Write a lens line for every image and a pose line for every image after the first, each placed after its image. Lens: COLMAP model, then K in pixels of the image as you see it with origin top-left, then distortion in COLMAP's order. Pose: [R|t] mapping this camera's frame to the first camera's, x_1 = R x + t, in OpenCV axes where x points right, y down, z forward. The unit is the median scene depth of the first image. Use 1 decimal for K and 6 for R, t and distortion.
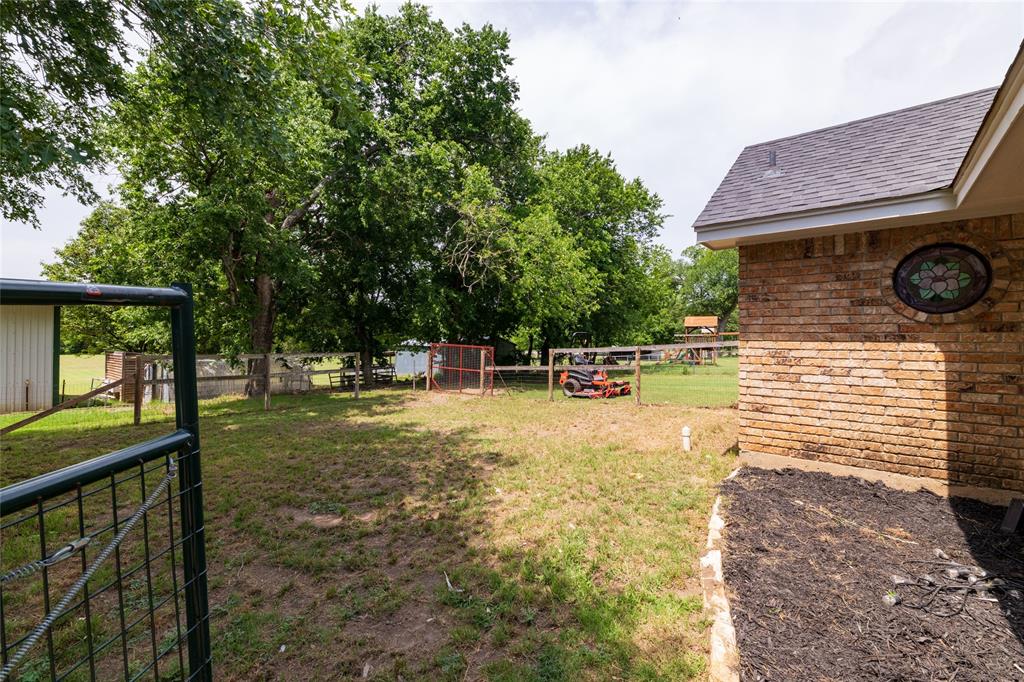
lens RADIAL K [[440.5, 0, 517.2], [0, 440.5, 339.0], [0, 0, 1]] dist [-0.003891, 0.000502]
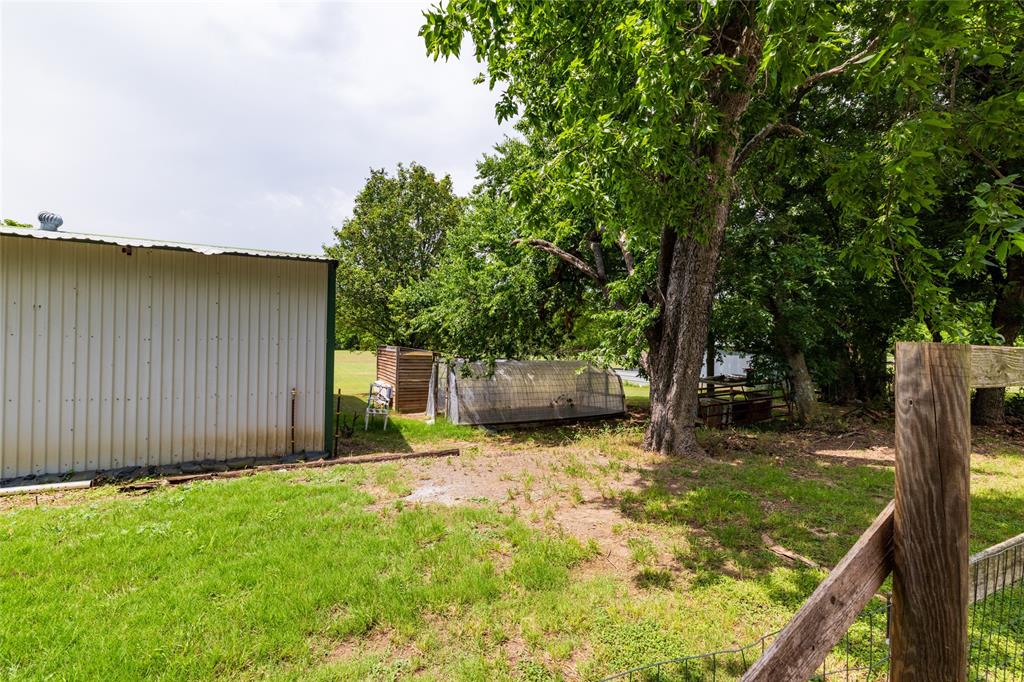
lens RADIAL K [[440.5, 0, 509.7], [0, 440.5, 339.2], [0, 0, 1]] dist [-0.003891, 0.000502]
pose [[0.907704, 0.007177, -0.419551, -0.386111], [-0.009976, 0.999940, -0.004479, 0.016470], [0.419493, 0.008251, 0.907721, 0.373289]]
